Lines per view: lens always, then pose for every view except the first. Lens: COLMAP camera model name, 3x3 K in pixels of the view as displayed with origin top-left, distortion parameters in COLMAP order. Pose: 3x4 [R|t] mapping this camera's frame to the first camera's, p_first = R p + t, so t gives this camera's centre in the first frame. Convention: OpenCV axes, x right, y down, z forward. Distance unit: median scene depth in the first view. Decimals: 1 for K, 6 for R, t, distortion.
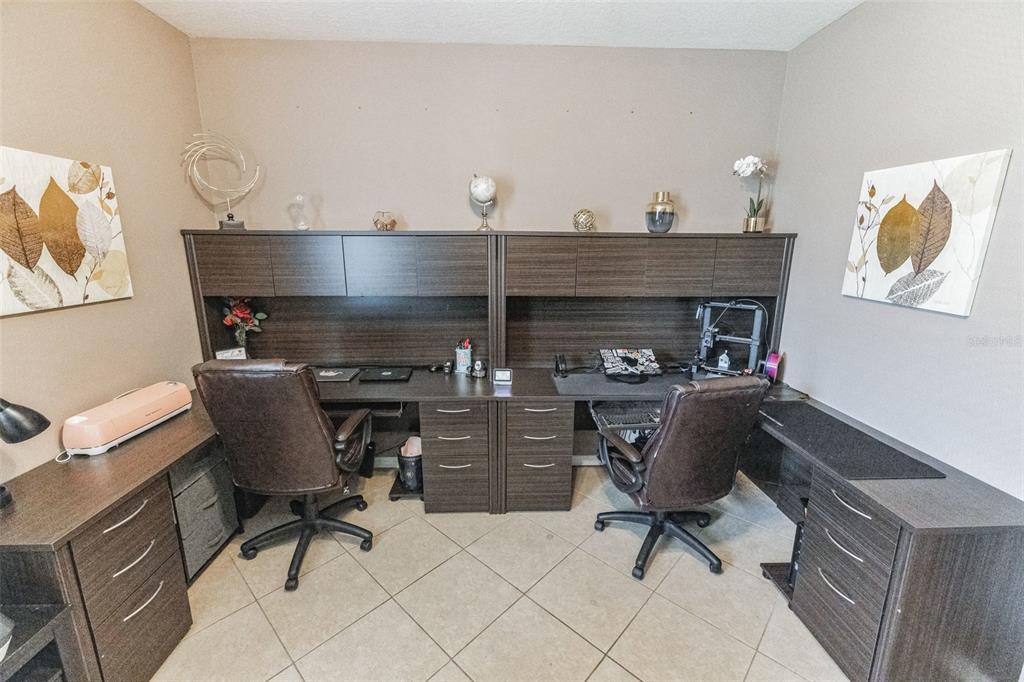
lens RADIAL K [[426.9, 0, 517.2], [0, 426.9, 340.1], [0, 0, 1]] dist [-0.003106, 0.000251]
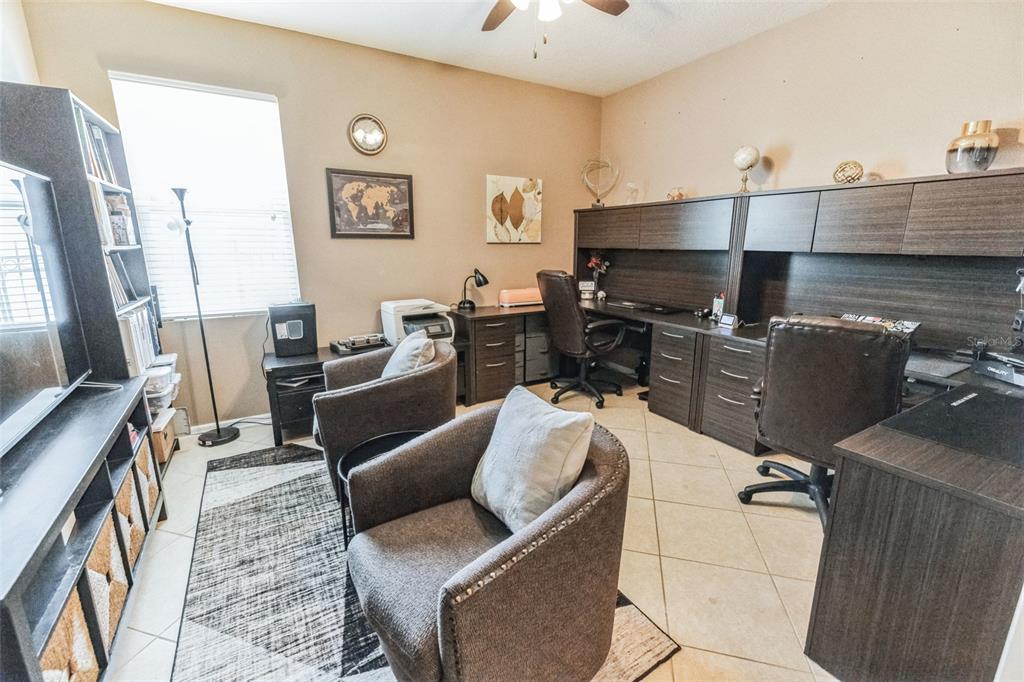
lens RADIAL K [[426.9, 0, 508.4], [0, 426.9, 338.6], [0, 0, 1]] dist [-0.003106, 0.000251]
pose [[0.472393, 0.190134, -0.860636, 0.883026], [-0.190900, 0.975348, 0.110694, 0.150988], [0.860466, 0.112004, 0.497044, -0.097501]]
